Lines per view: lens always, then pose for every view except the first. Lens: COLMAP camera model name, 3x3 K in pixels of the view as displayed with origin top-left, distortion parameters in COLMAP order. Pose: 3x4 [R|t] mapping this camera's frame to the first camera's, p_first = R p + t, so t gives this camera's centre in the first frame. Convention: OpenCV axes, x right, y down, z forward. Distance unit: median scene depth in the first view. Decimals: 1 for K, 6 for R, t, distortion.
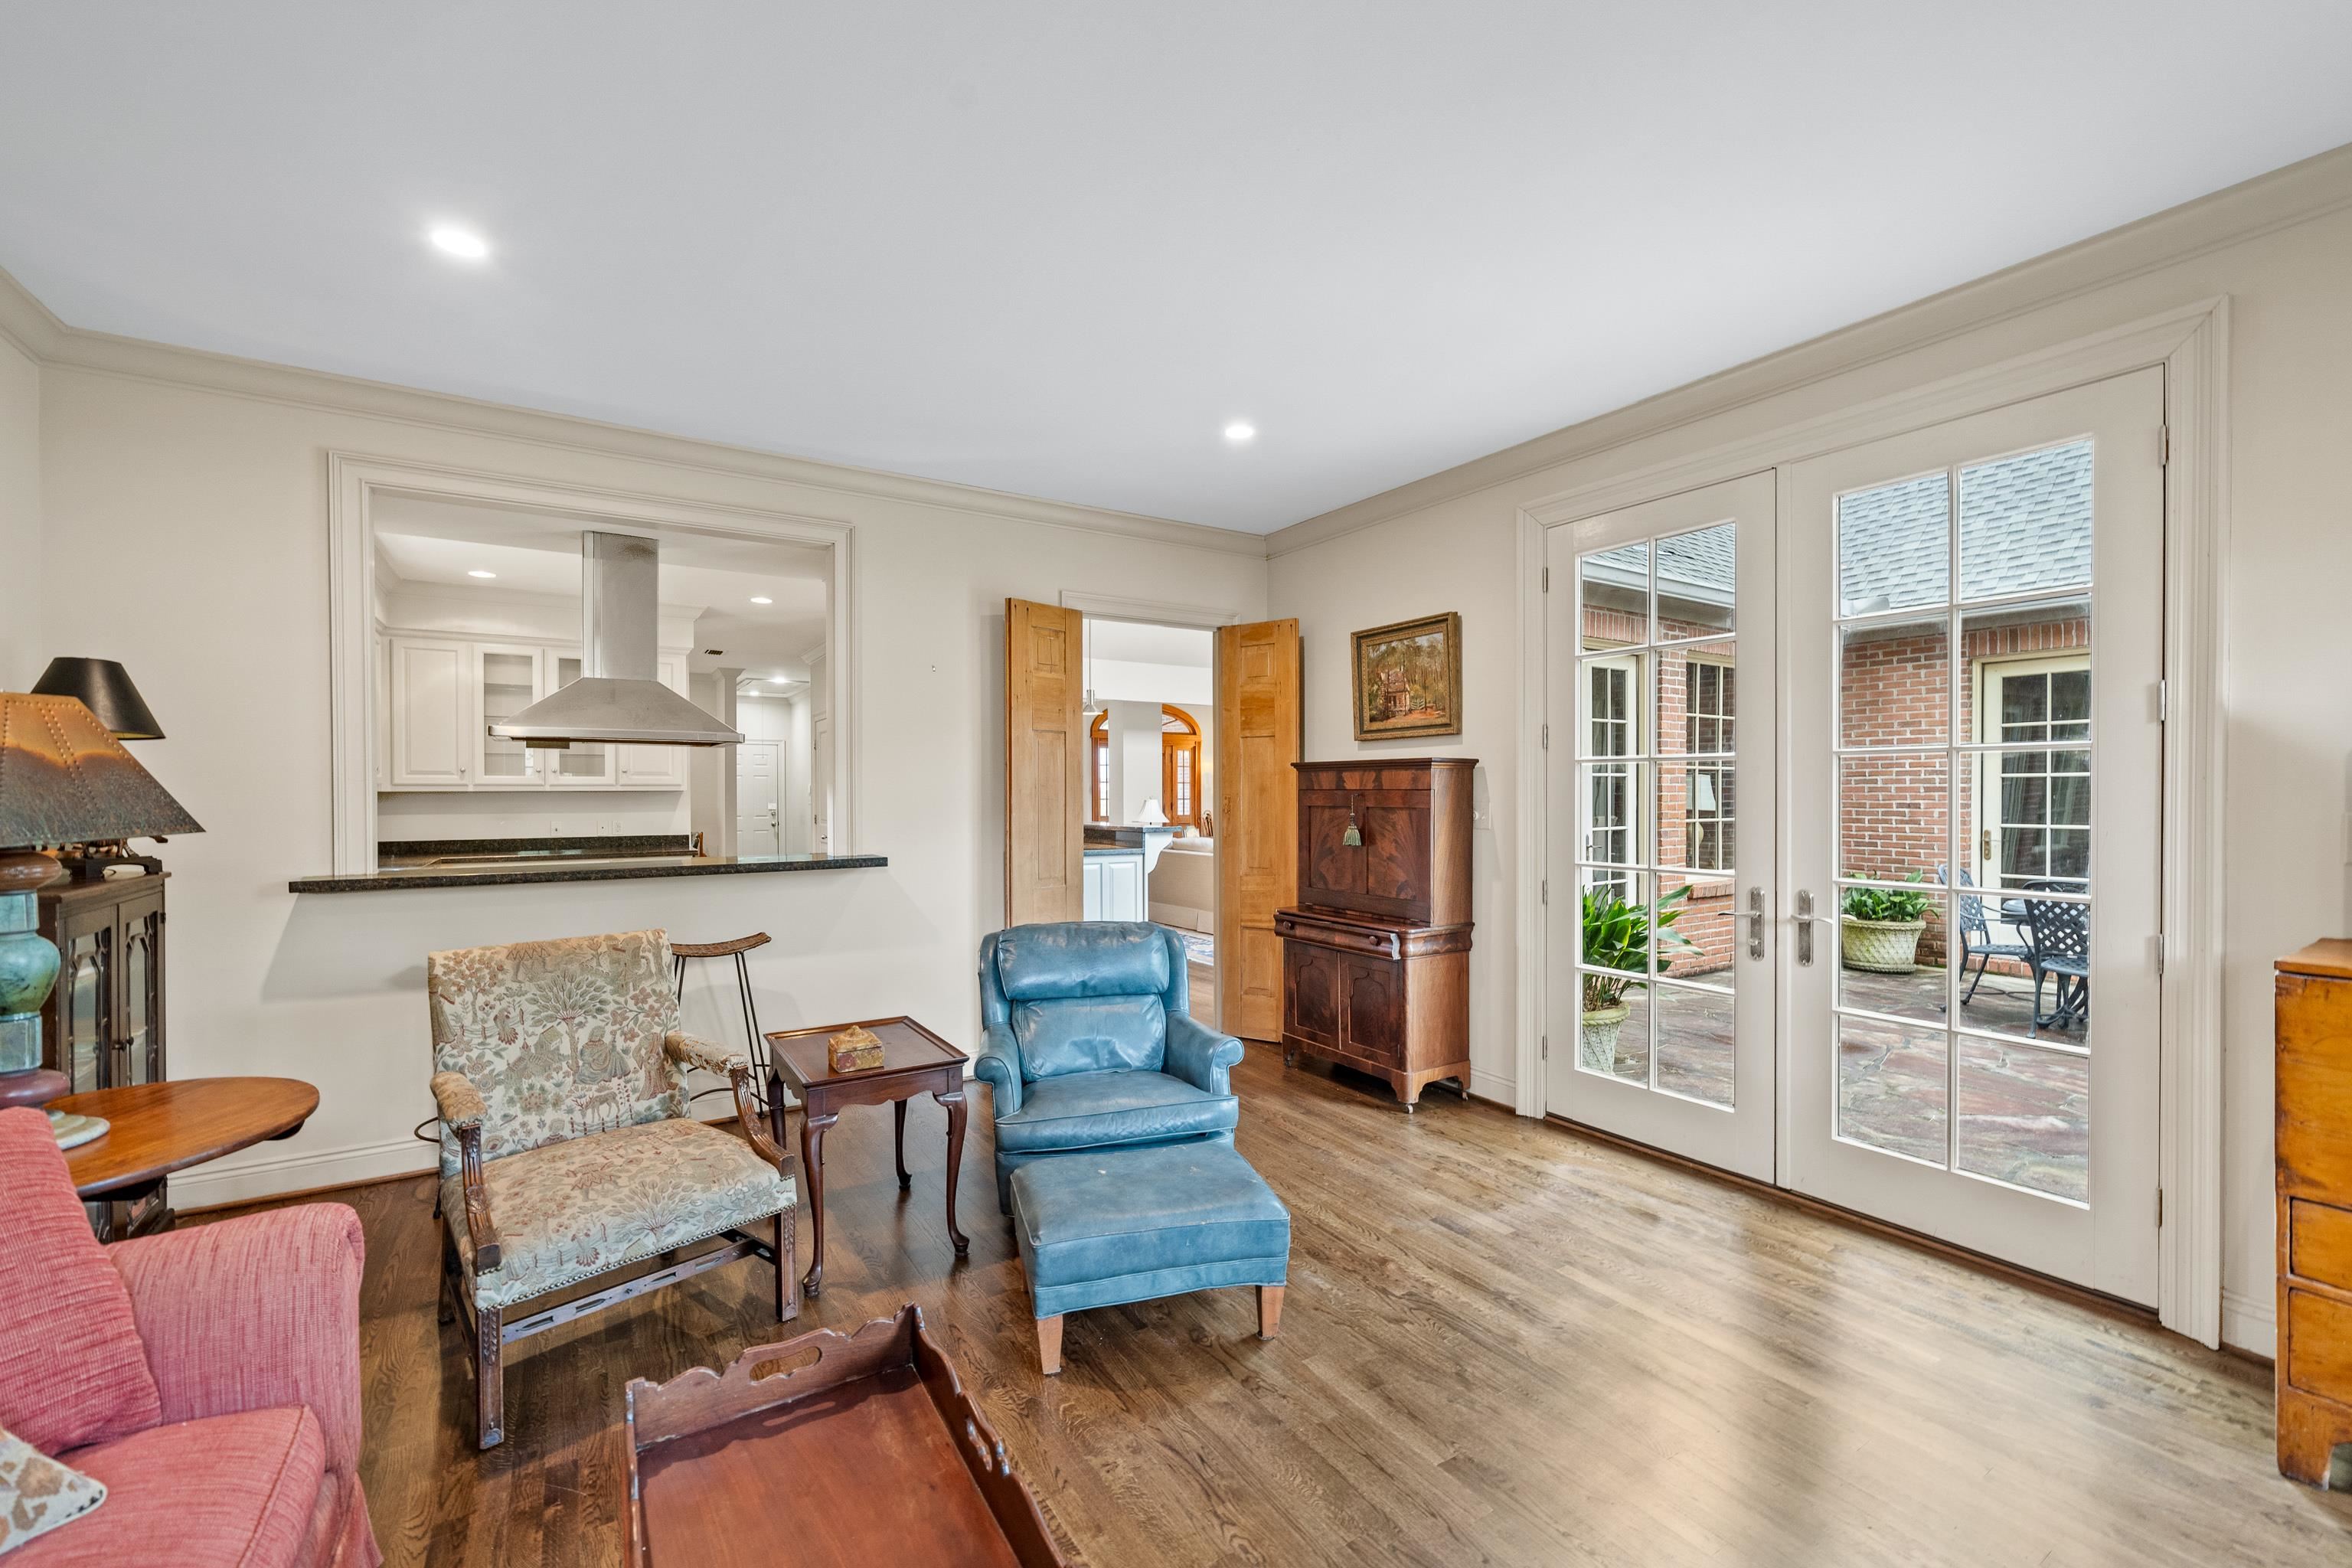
lens RADIAL K [[953.8, 0, 1175.6], [0, 953.8, 787.4], [0, 0, 1]] dist [-0.004308, 0.000644]
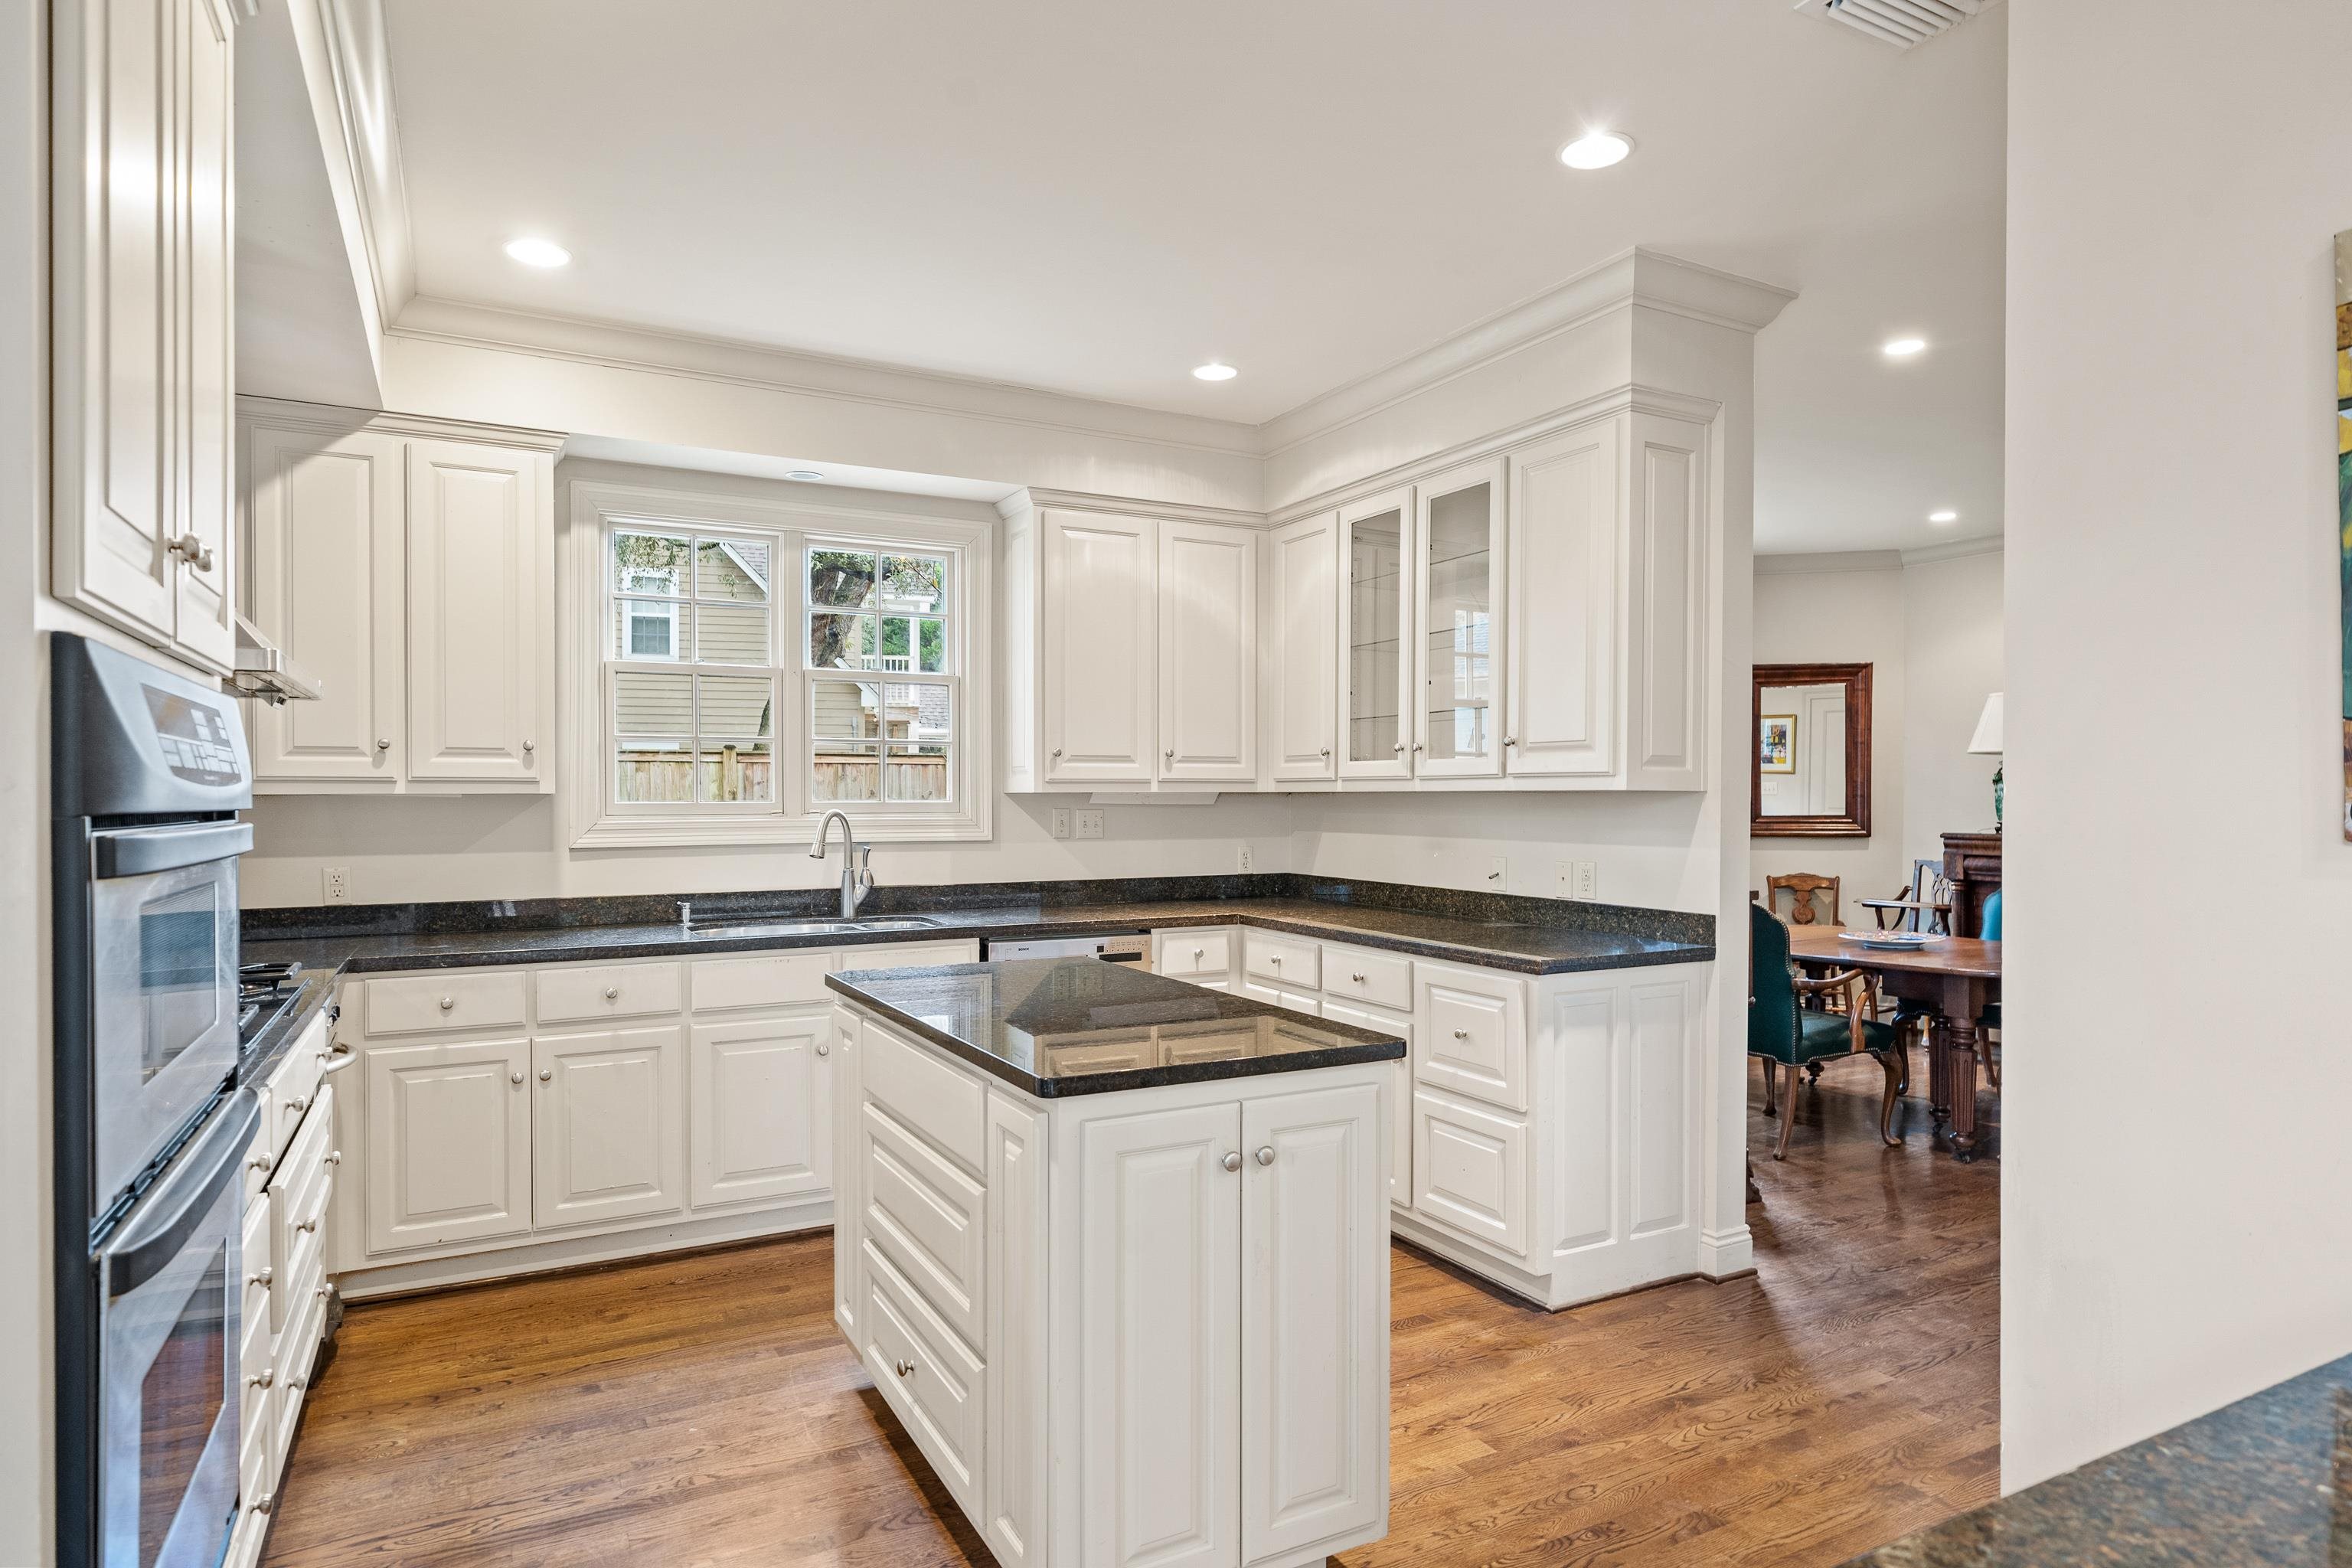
lens RADIAL K [[1316.8, 0, 1191.3], [0, 1316.8, 791.4], [0, 0, 1]] dist [0.006708, 0.000360]
pose [[-0.074538, -0.000641, -0.997218, -0.011694], [-0.005766, 0.999983, -0.000212, 0.004331], [0.997202, 0.005734, -0.074540, 0.981160]]
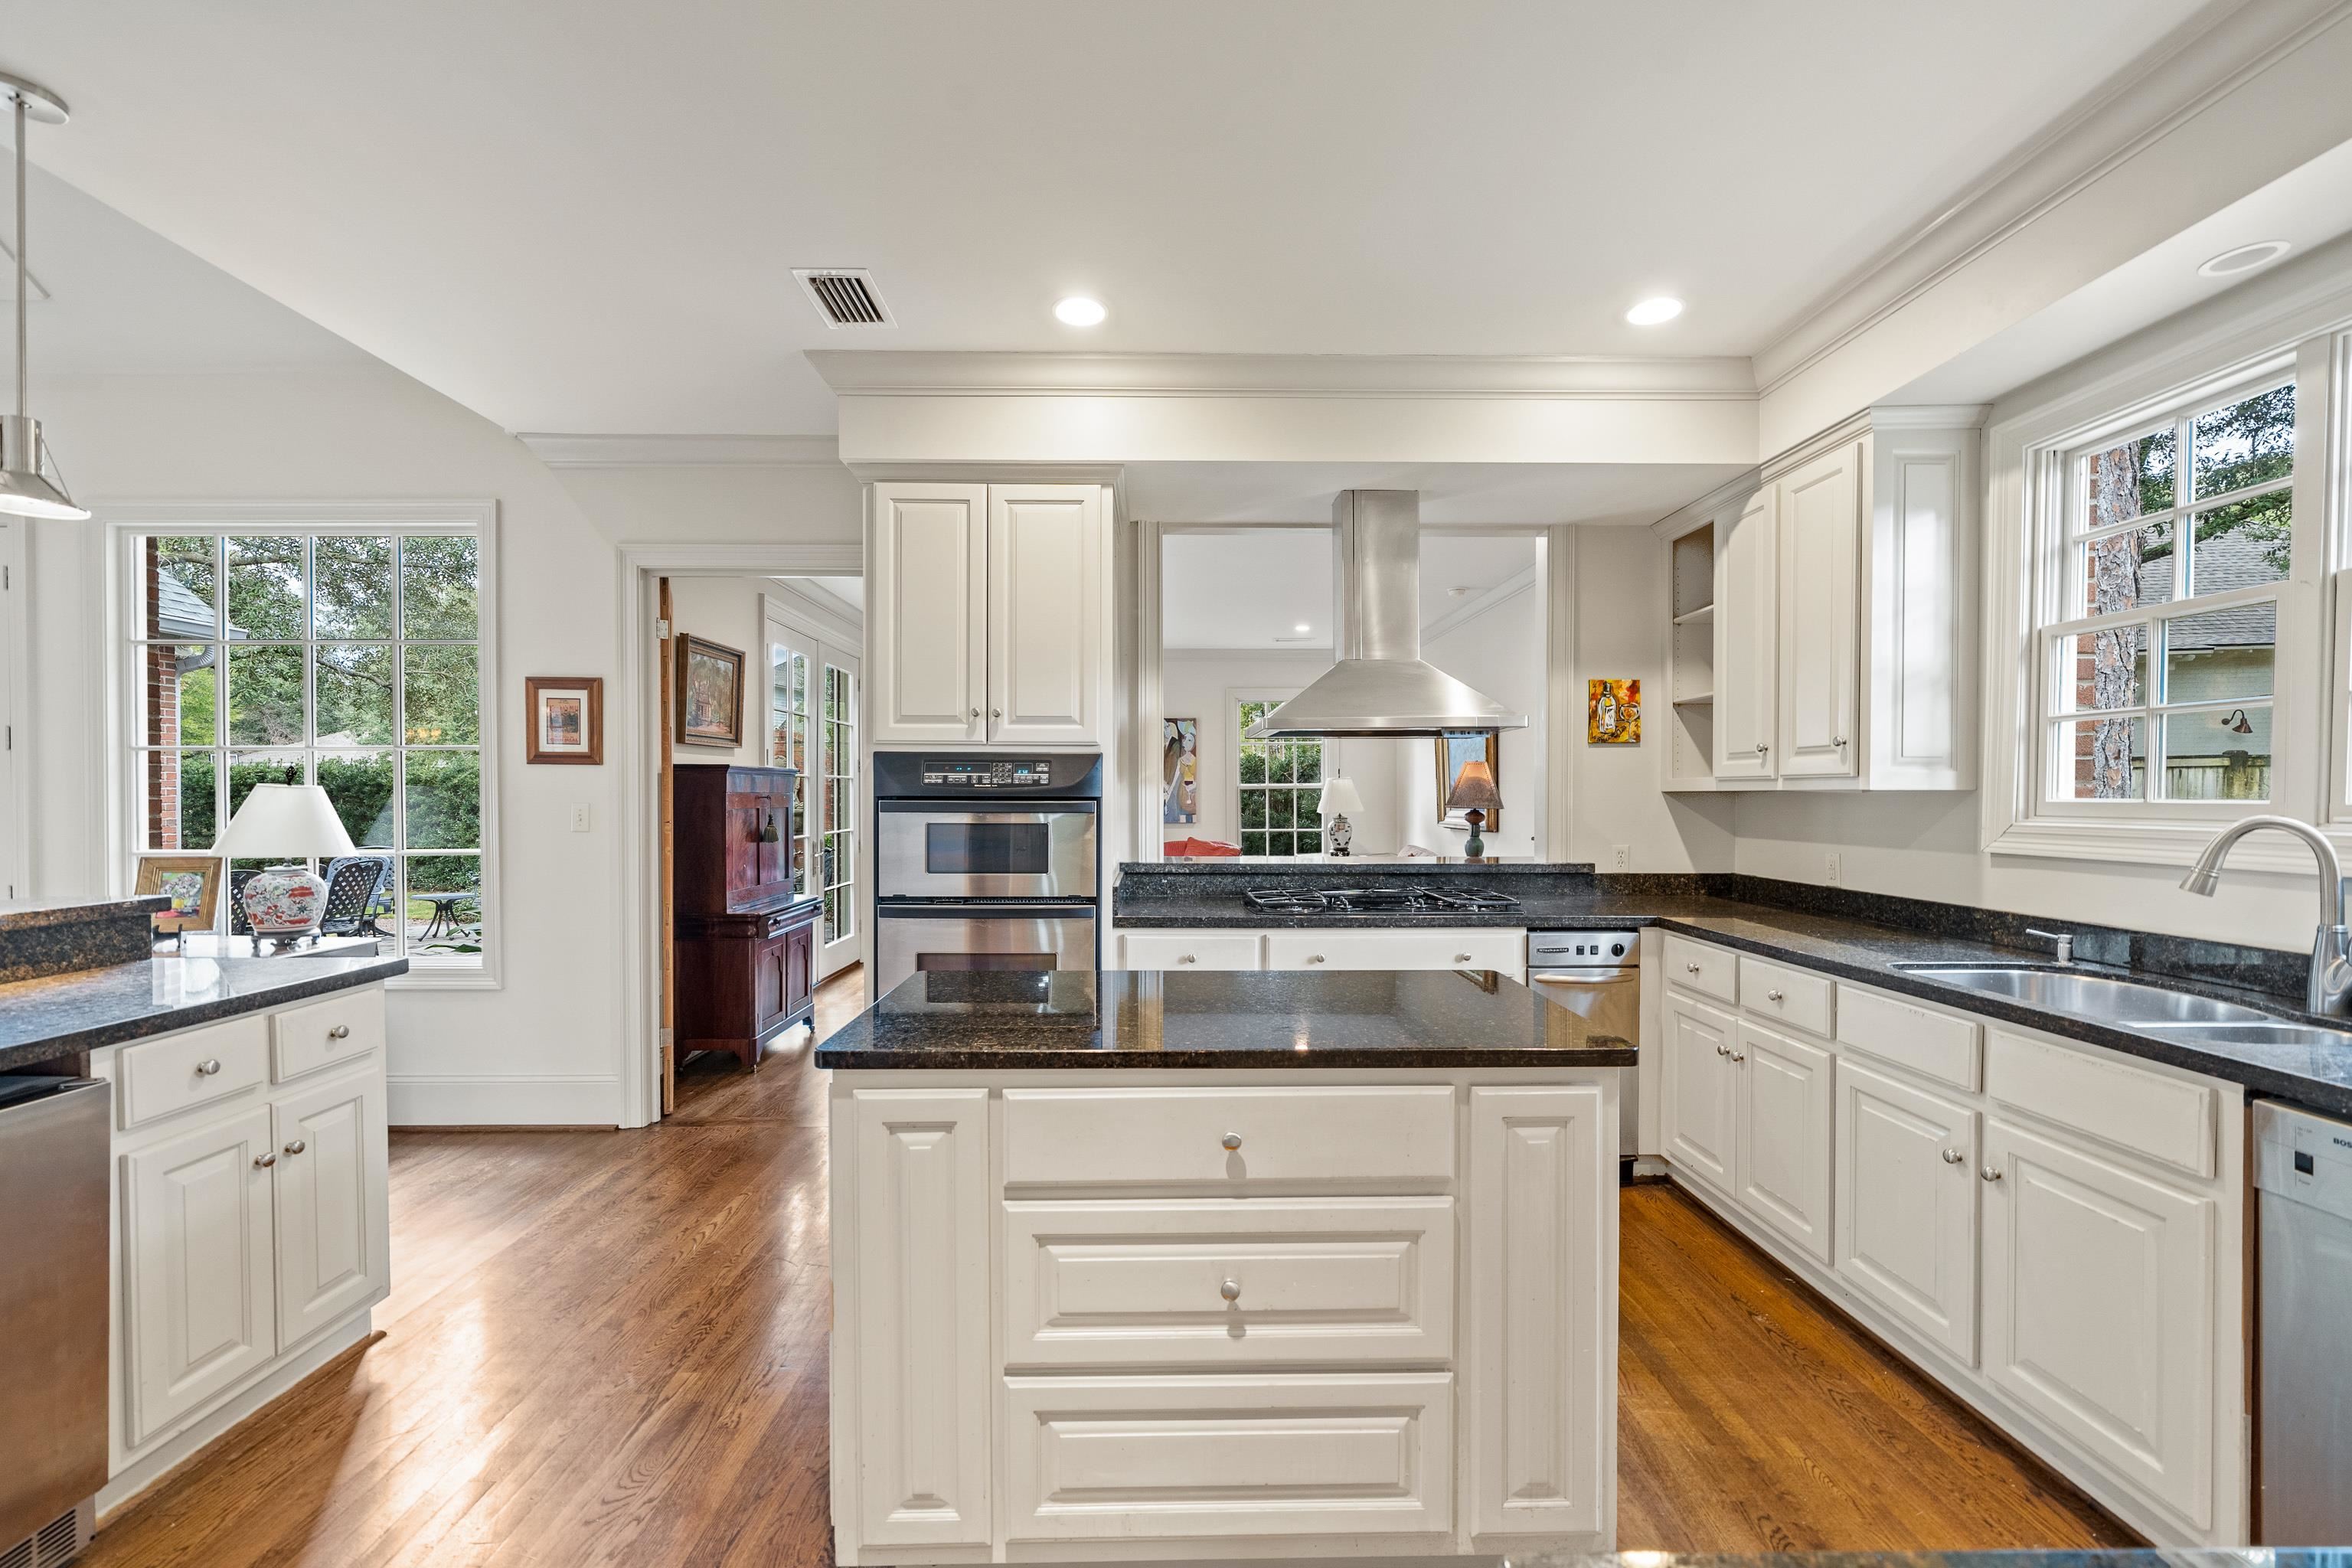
lens RADIAL K [[953.8, 0, 1182.3], [0, 953.8, 795.7], [0, 0, 1]] dist [-0.004308, 0.000644]
pose [[-0.850328, -0.001541, 0.526250, -0.502482], [0.003078, 0.999964, 0.007901, 0.005267], [-0.526243, 0.008339, -0.850293, 1.140094]]
